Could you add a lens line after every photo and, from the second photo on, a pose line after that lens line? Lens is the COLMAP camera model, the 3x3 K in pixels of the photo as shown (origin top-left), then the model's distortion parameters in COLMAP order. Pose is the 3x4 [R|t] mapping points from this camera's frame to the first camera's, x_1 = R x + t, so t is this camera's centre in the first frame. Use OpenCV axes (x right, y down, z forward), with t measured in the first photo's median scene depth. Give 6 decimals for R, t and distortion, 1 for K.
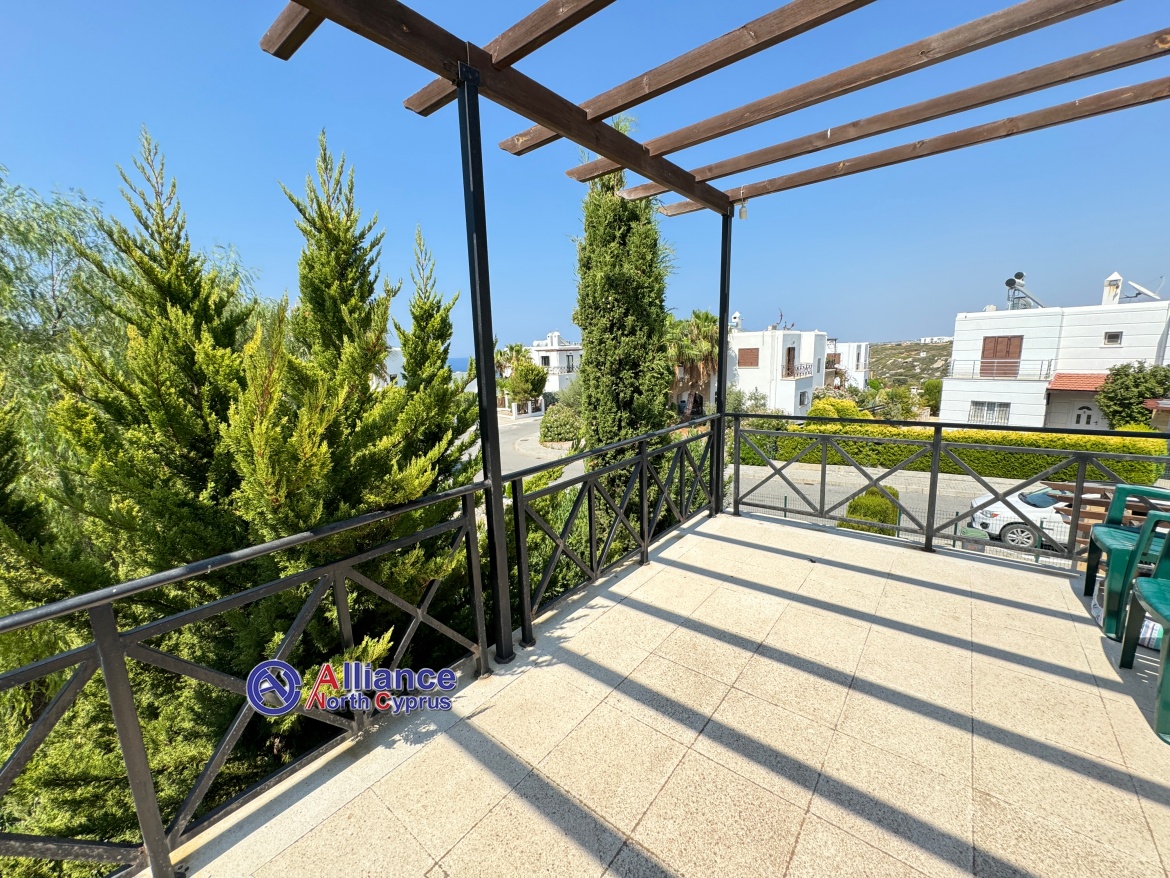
lens RADIAL K [[465.9, 0, 585.5], [0, 465.9, 438.0], [0, 0, 1]] dist [-0.001268, -0.000278]
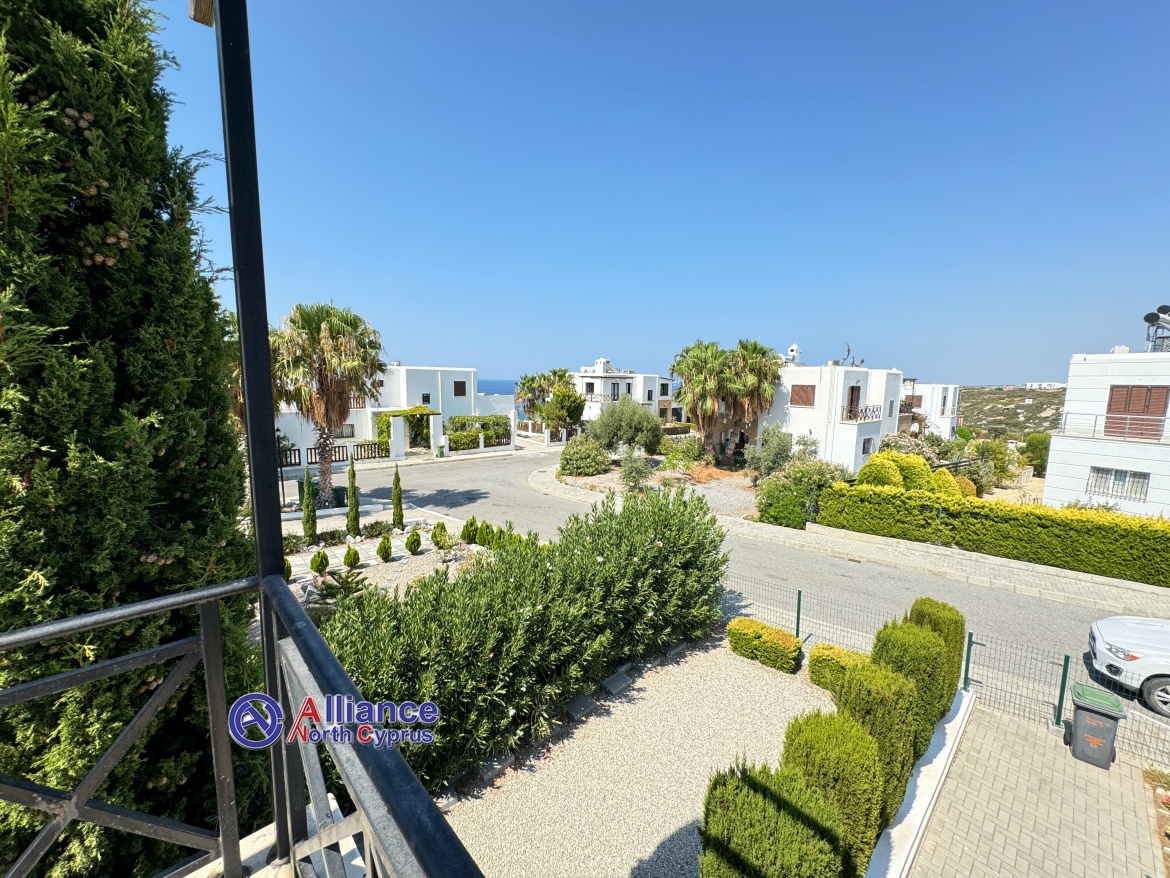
lens RADIAL K [[465.9, 0, 584.1], [0, 465.9, 439.7], [0, 0, 1]] dist [-0.001268, -0.000278]
pose [[0.988783, 0.064664, -0.134636, 0.066815], [-0.071727, 0.996255, -0.048280, -0.018213], [0.131009, 0.057395, 0.989718, 0.084362]]
